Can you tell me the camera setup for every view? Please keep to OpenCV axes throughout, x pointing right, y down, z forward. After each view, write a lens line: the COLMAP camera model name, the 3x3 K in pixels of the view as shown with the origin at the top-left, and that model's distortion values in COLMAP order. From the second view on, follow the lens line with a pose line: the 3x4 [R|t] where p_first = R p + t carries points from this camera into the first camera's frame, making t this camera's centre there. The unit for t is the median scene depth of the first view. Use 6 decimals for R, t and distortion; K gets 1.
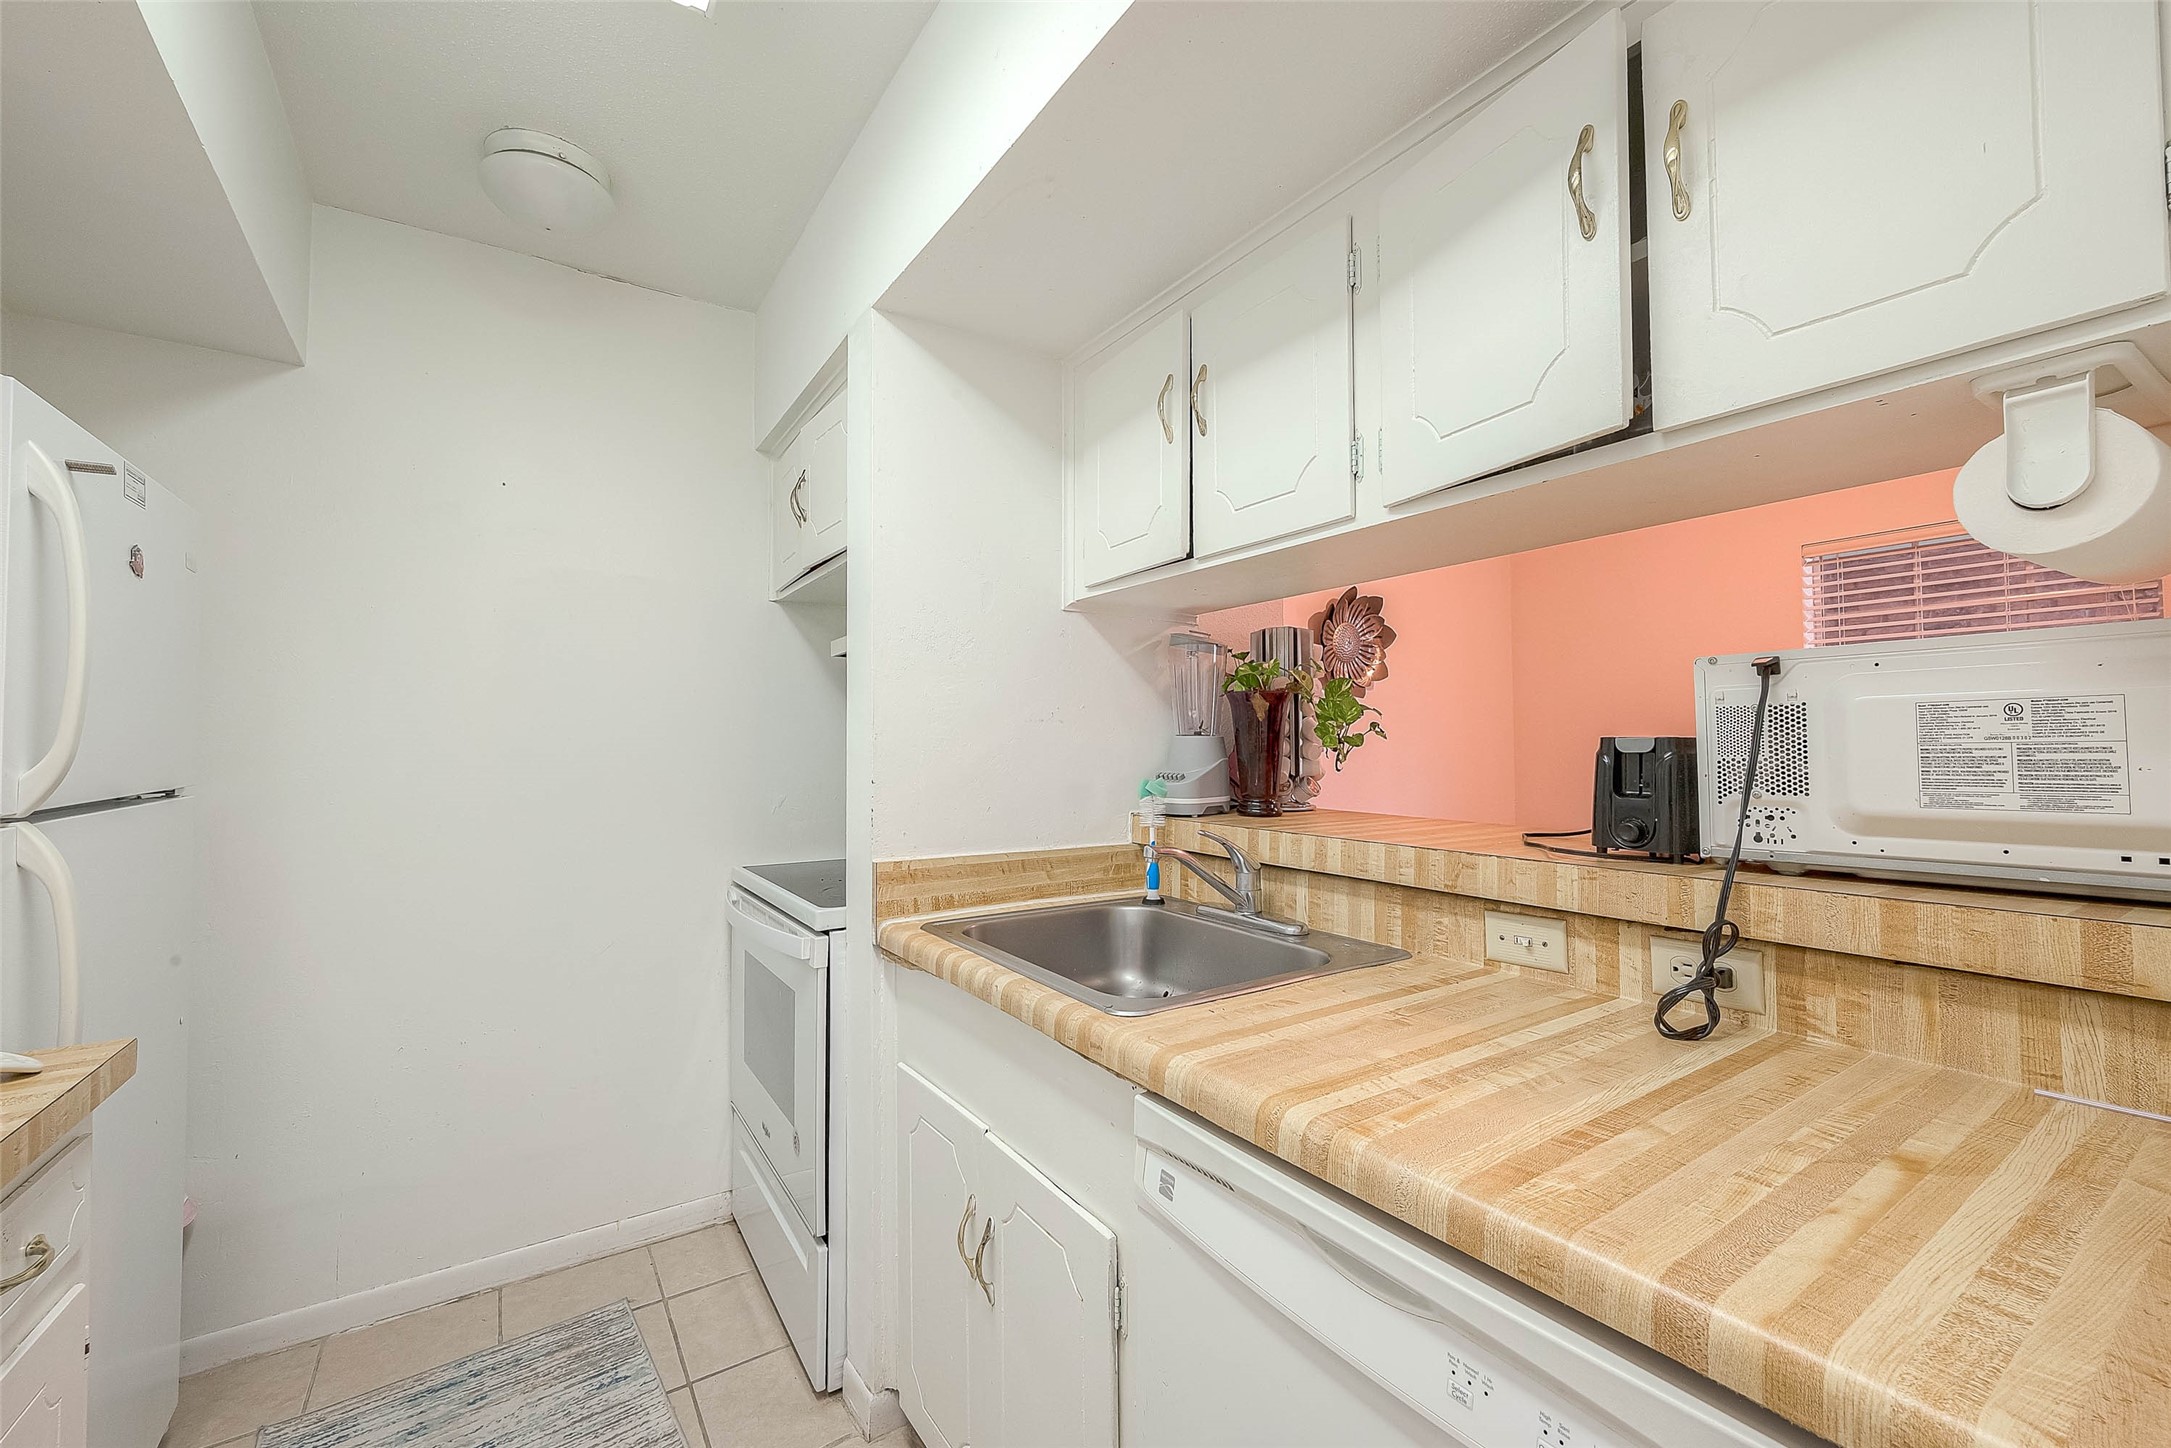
lens RADIAL K [[873.2, 0, 1085.5], [0, 873.2, 724.0], [0, 0, 1]] dist [-0.002914, -0.000309]
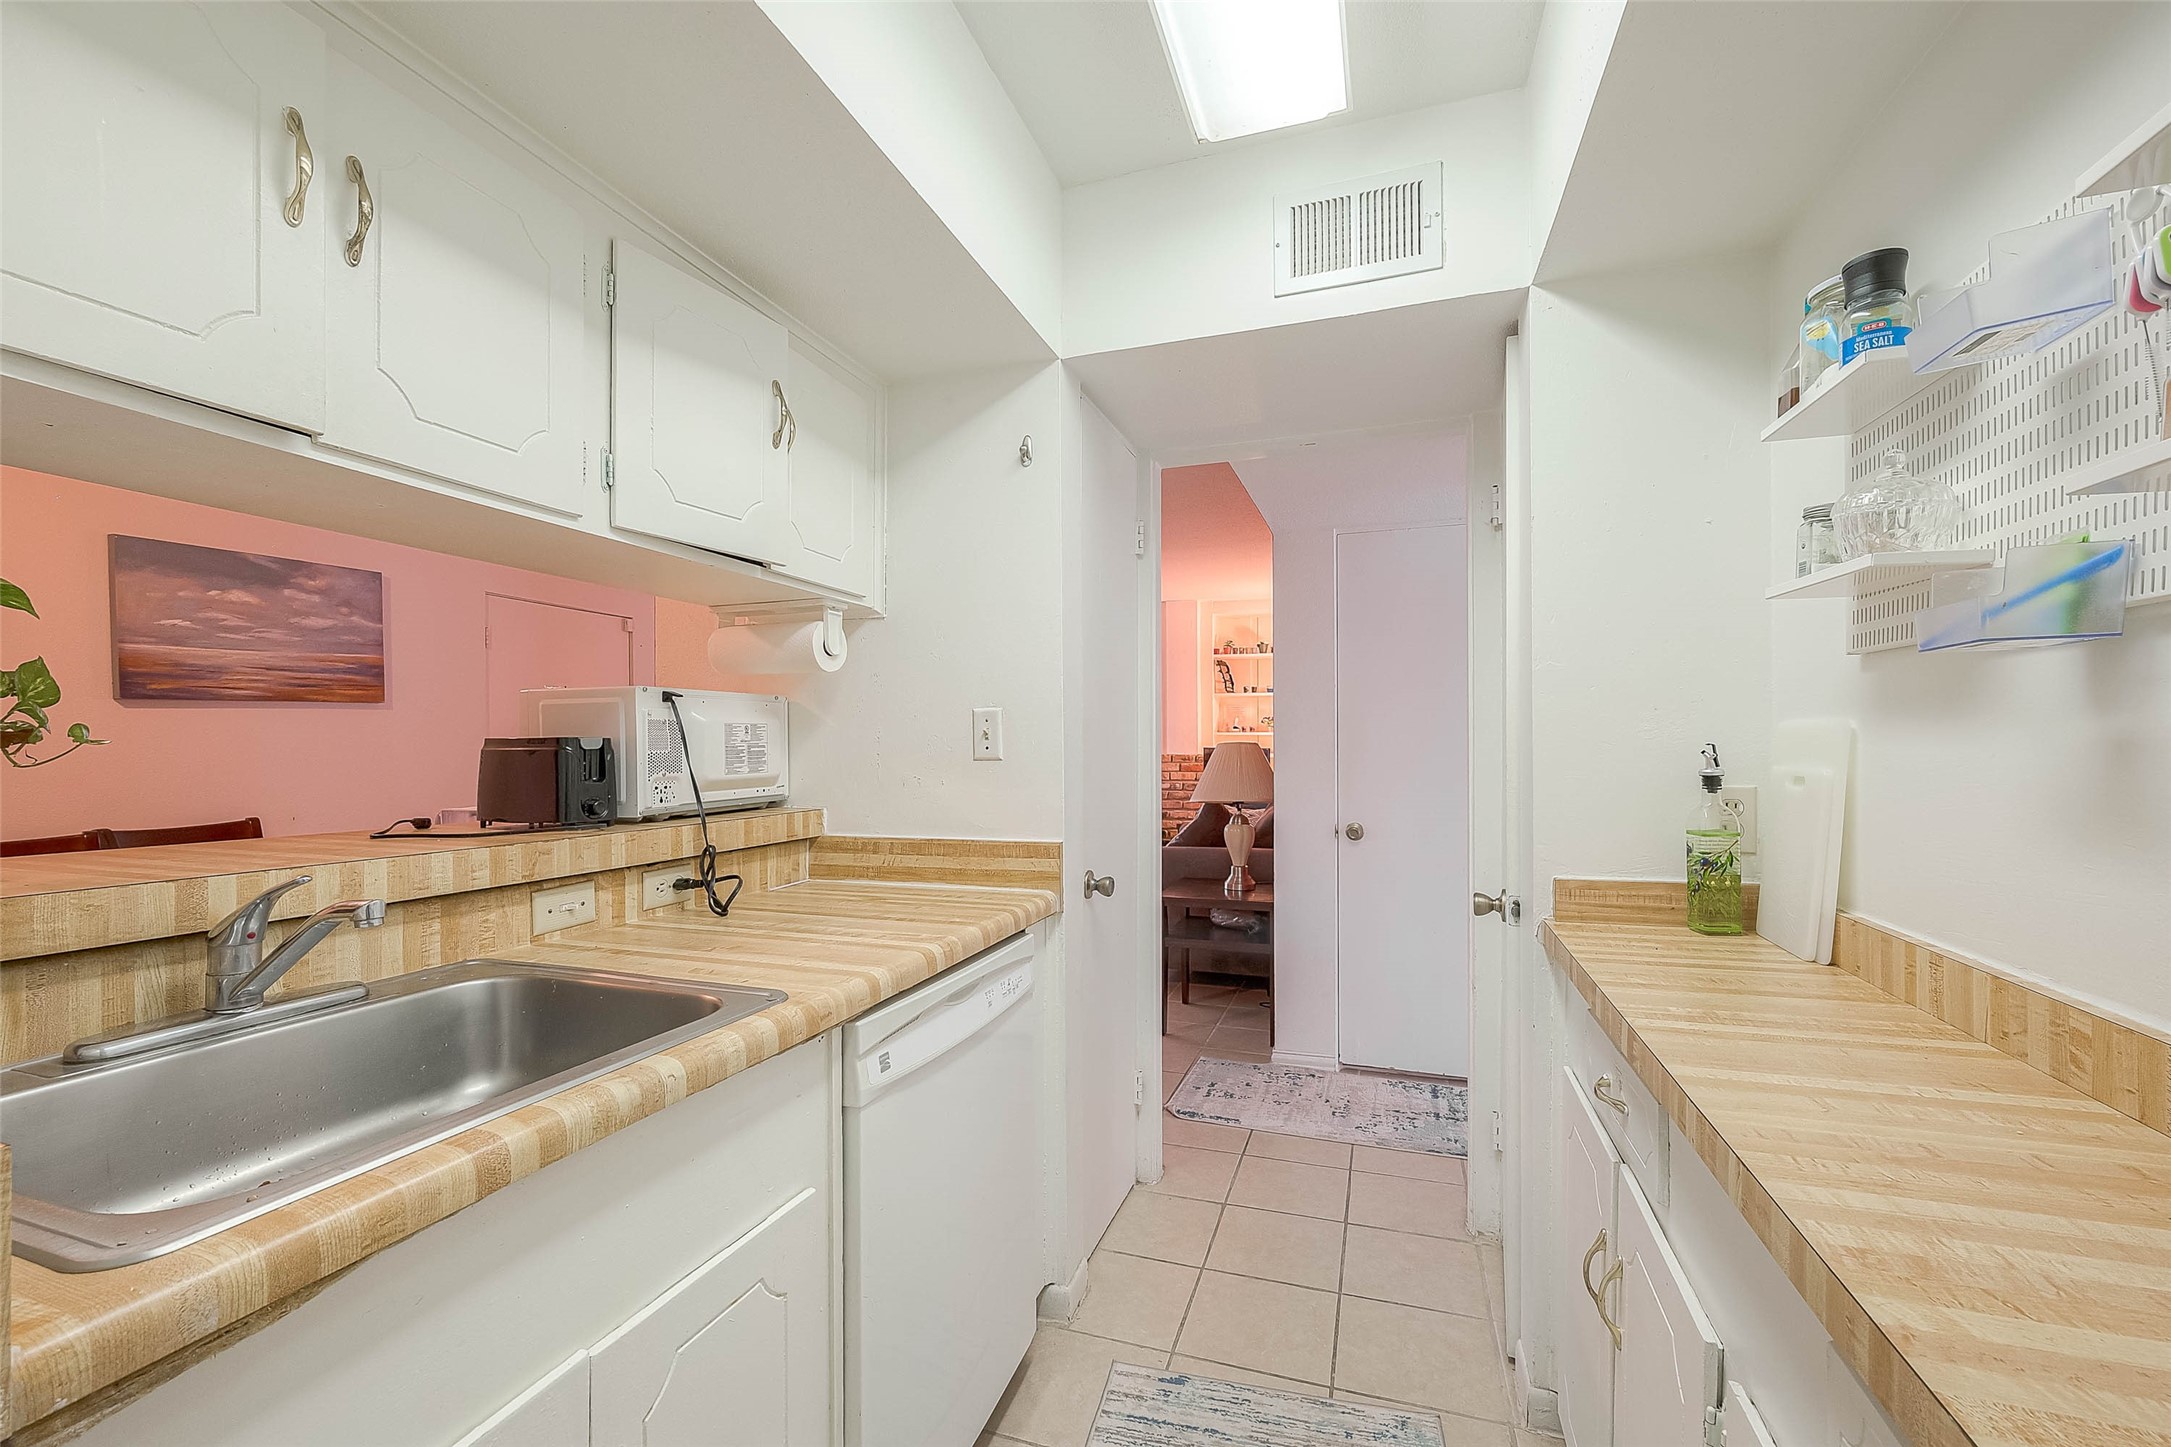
lens RADIAL K [[873.2, 0, 1085.5], [0, 873.2, 723.5], [0, 0, 1]] dist [-0.002914, -0.000309]
pose [[-0.609545, 0.021462, 0.792461, -0.928681], [-0.022176, 0.998781, -0.044107, 0.037189], [-0.792441, -0.044459, -0.608326, 1.242986]]
